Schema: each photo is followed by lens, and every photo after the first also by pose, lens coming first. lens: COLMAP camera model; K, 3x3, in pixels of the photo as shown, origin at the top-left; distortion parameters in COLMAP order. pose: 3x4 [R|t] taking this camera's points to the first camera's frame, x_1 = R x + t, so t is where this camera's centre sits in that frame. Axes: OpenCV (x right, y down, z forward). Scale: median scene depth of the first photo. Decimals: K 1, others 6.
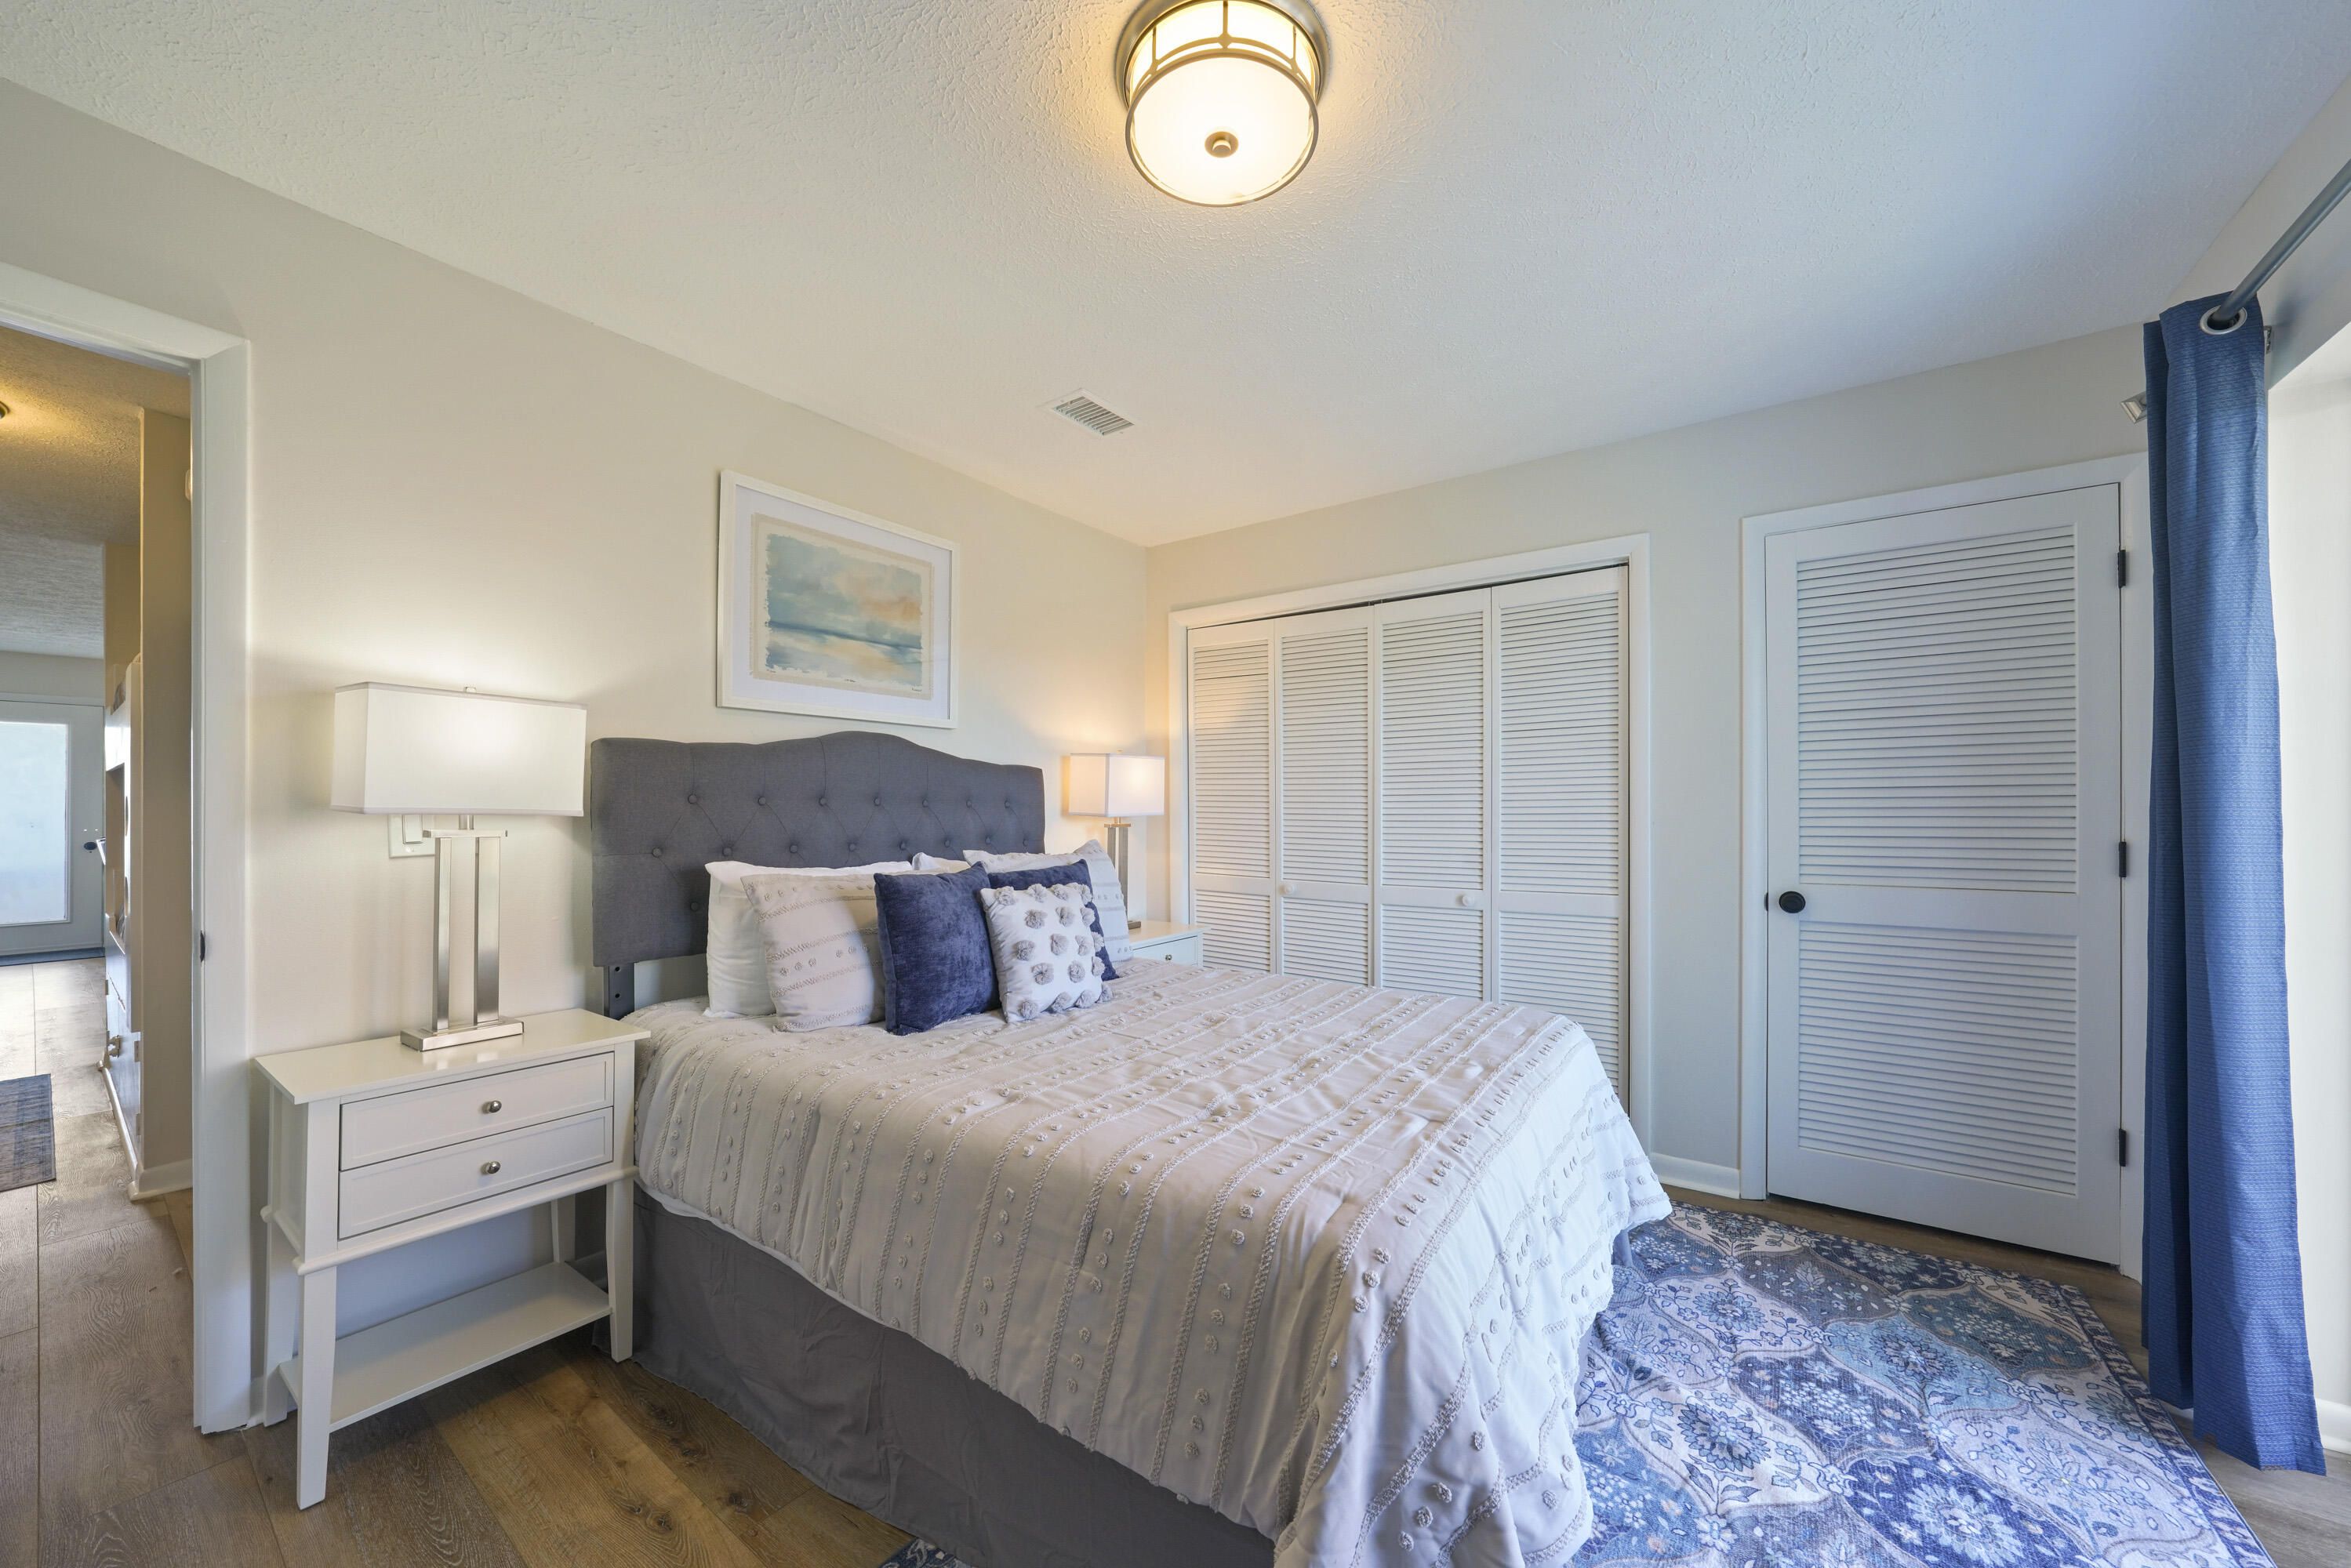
lens RADIAL K [[841.7, 0, 1161.9], [0, 841.7, 790.8], [0, 0, 1]] dist [-0.015799, 0.000115]
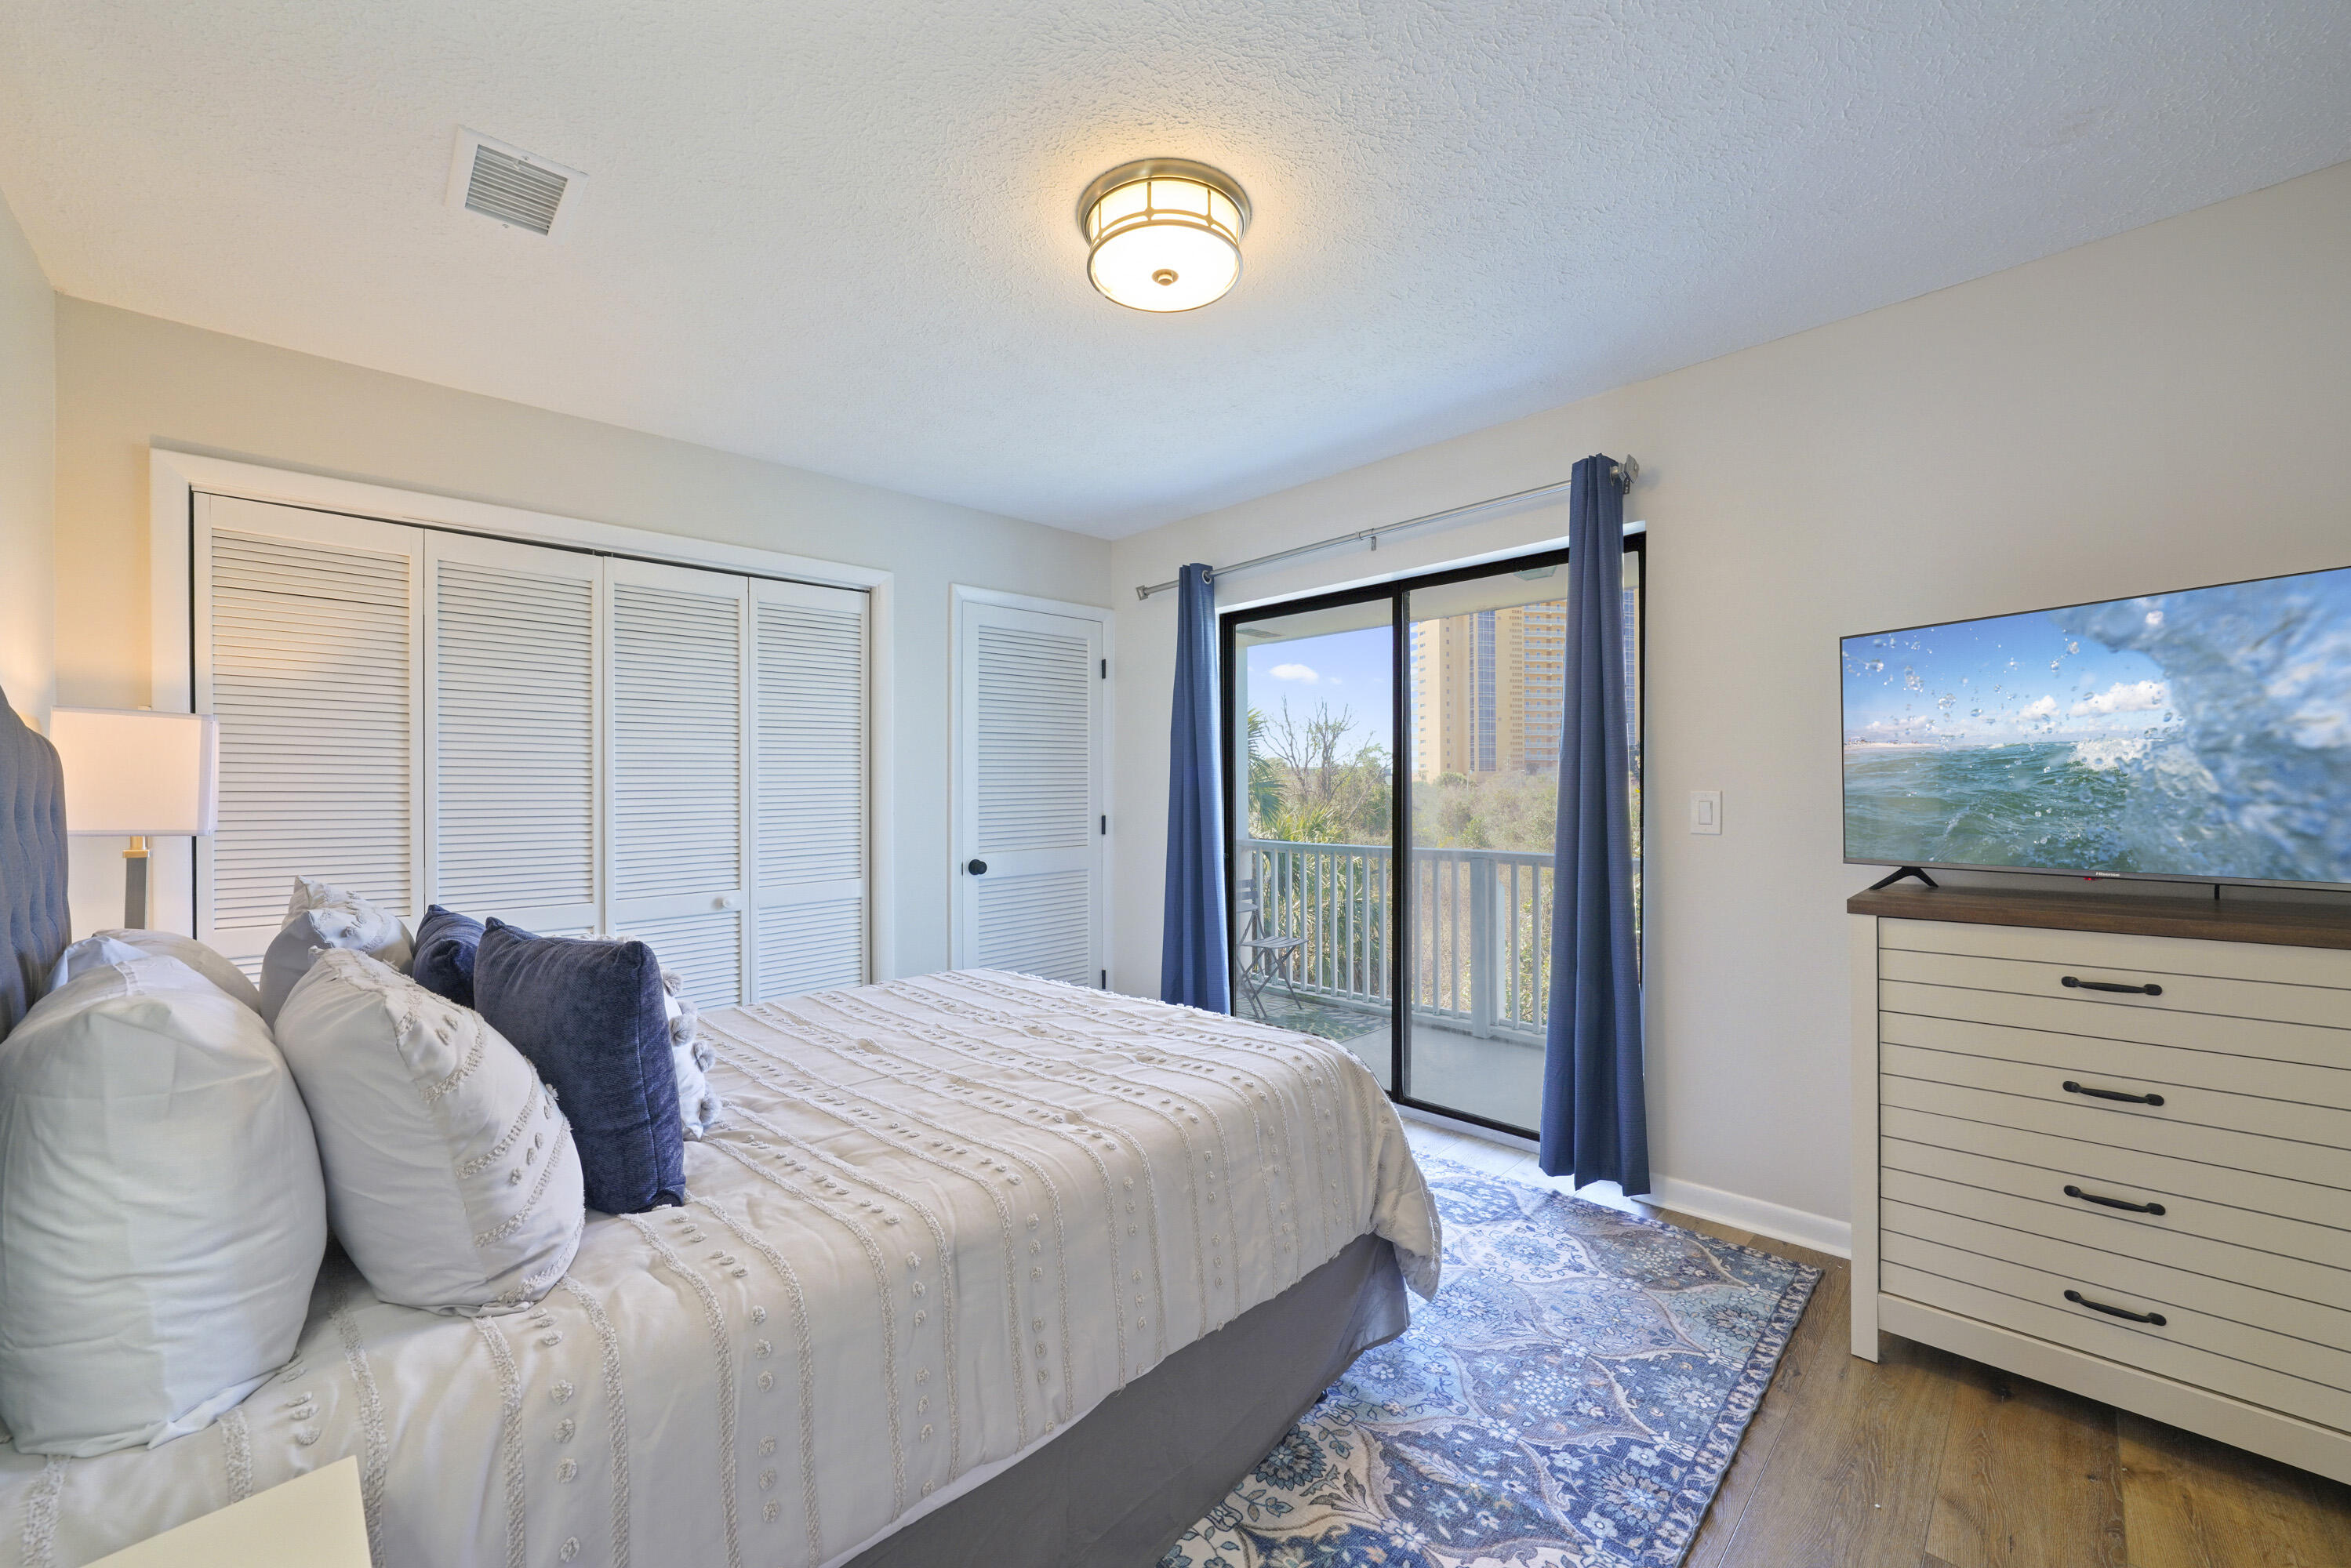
lens RADIAL K [[931.2, 0, 1169.2], [0, 931.2, 789.6], [0, 0, 1]] dist [-0.008541, 0.000324]
pose [[0.164442, -0.000578, 0.986387, -0.668339], [-0.007484, 0.999970, 0.001834, -0.002350], [-0.986358, -0.007684, 0.164433, 0.385878]]
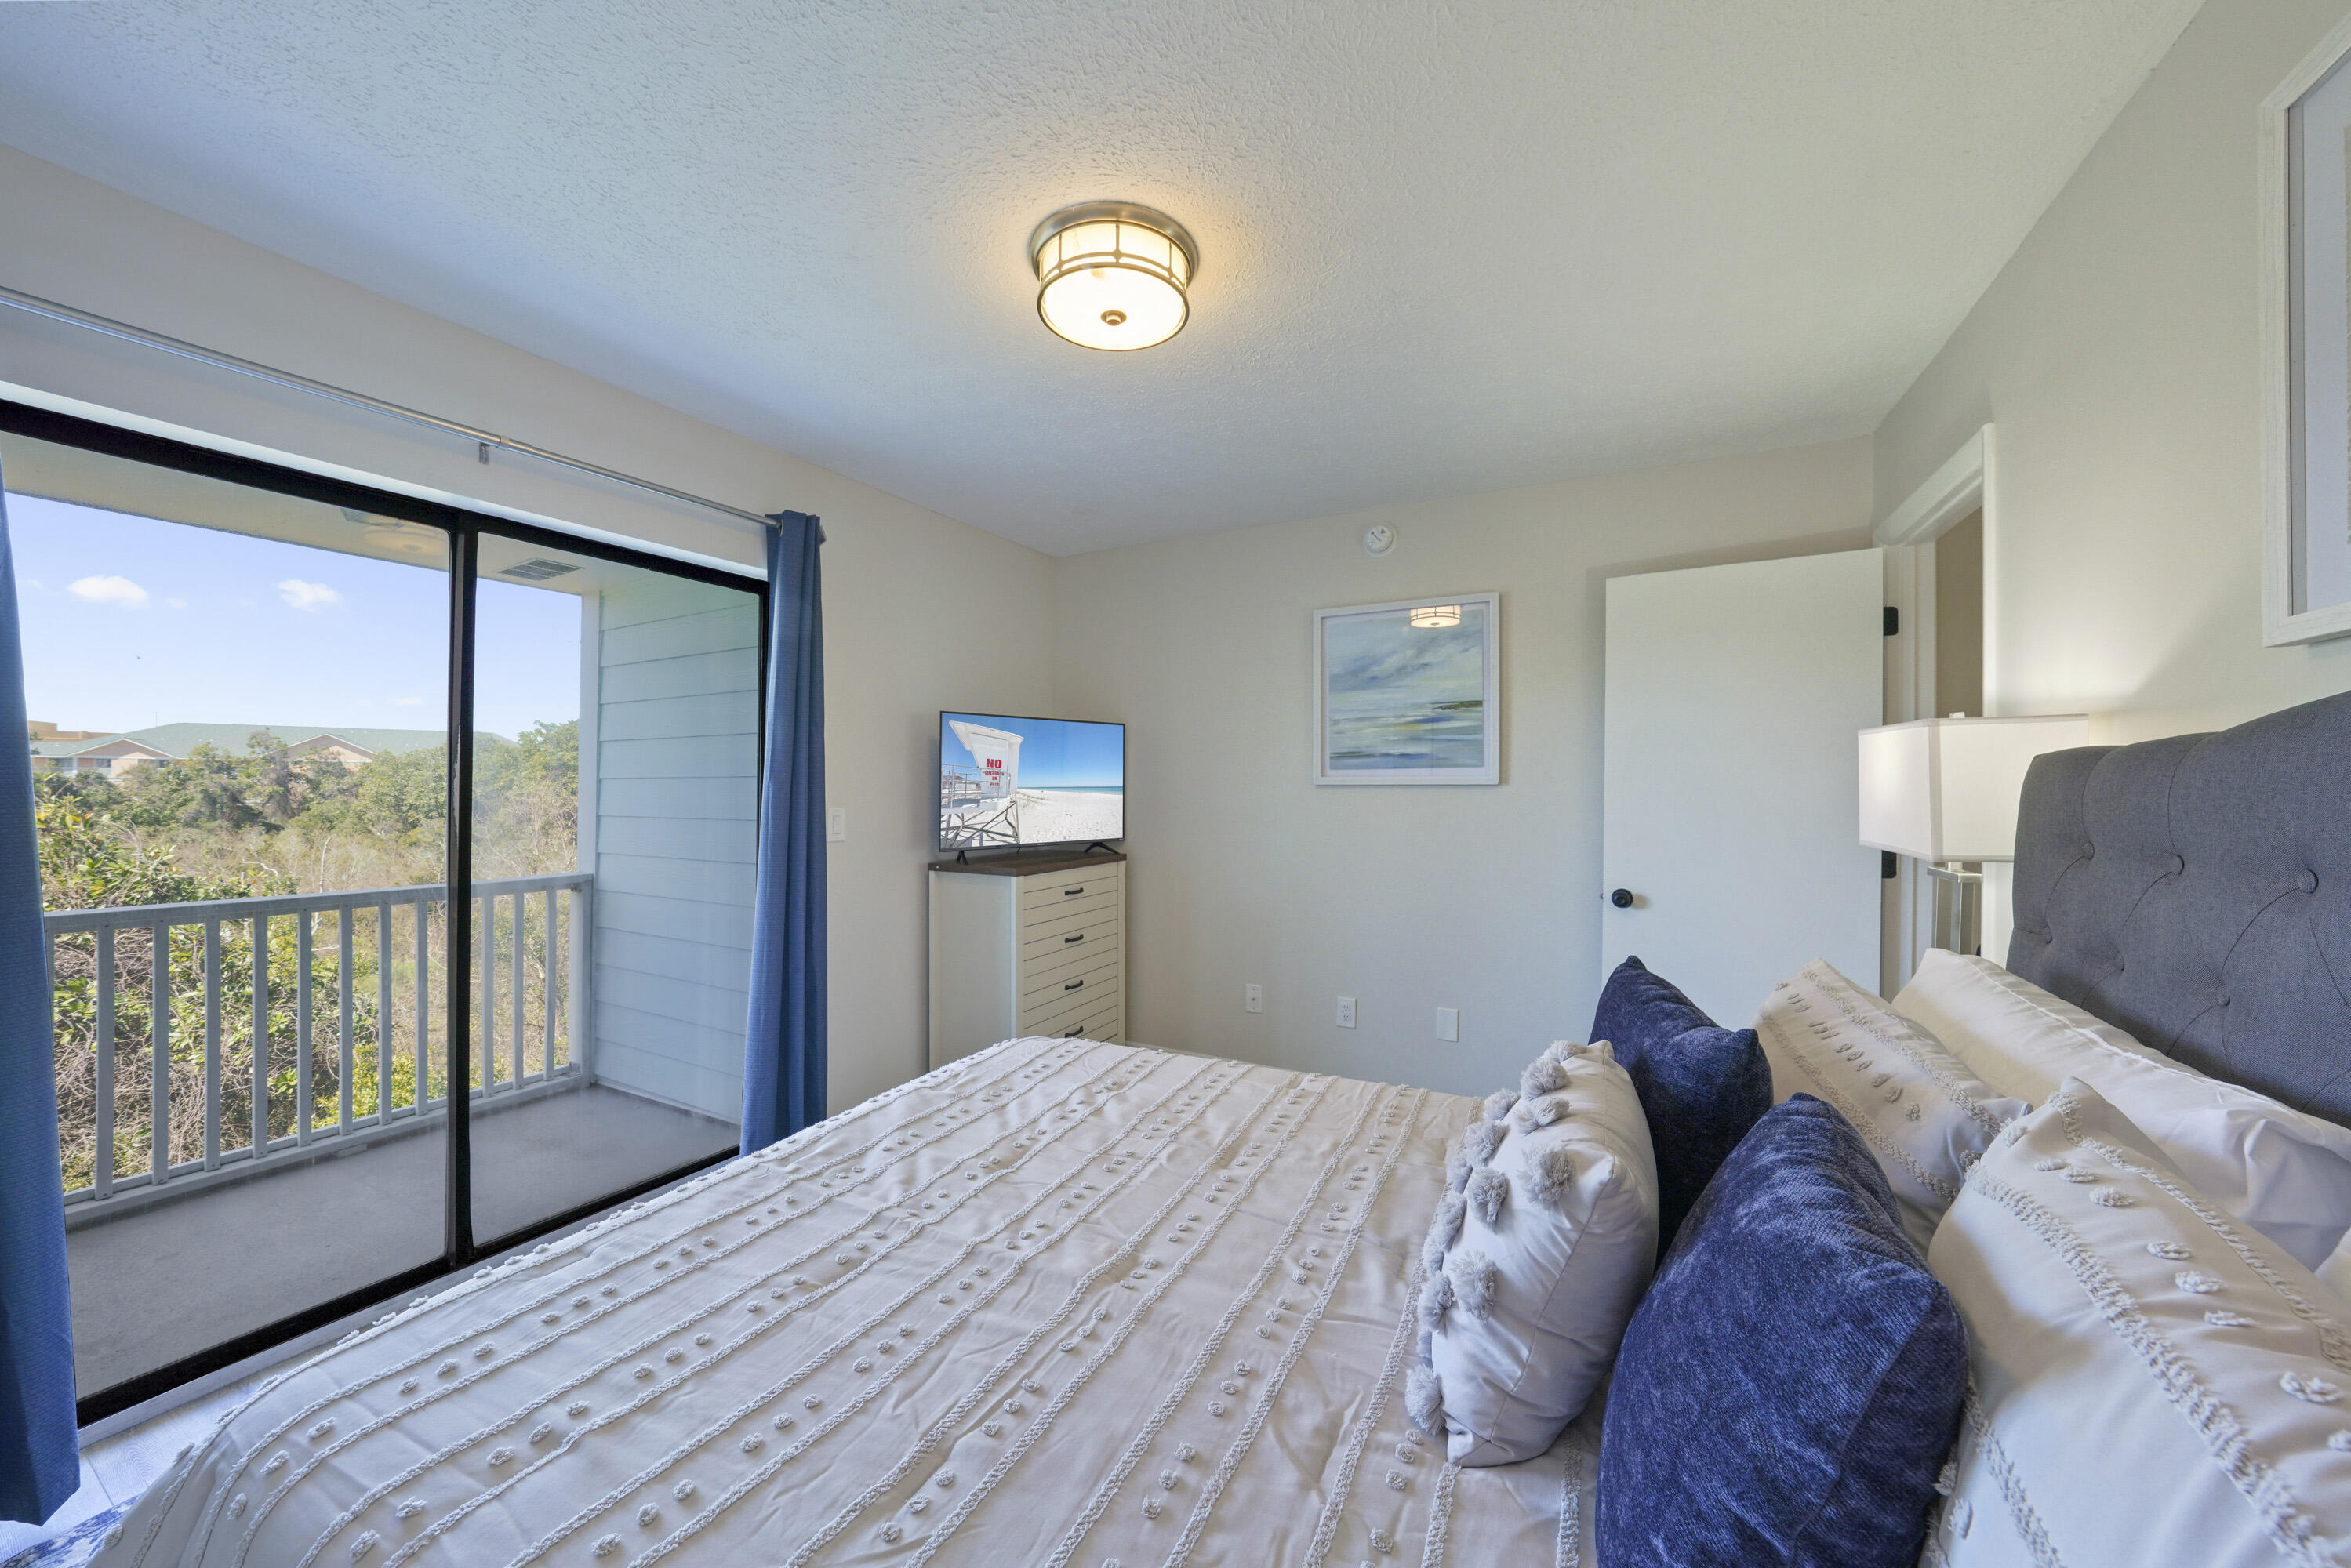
lens RADIAL K [[836.4, 0, 1175.5], [0, 836.4, 784.0], [0, 0, 1]] dist [0.000152, 0.000034]
pose [[-0.987675, -0.009081, -0.156257, 0.079634], [-0.005889, 0.999765, -0.020875, -0.015868], [0.156410, -0.019697, -0.987496, 1.160378]]
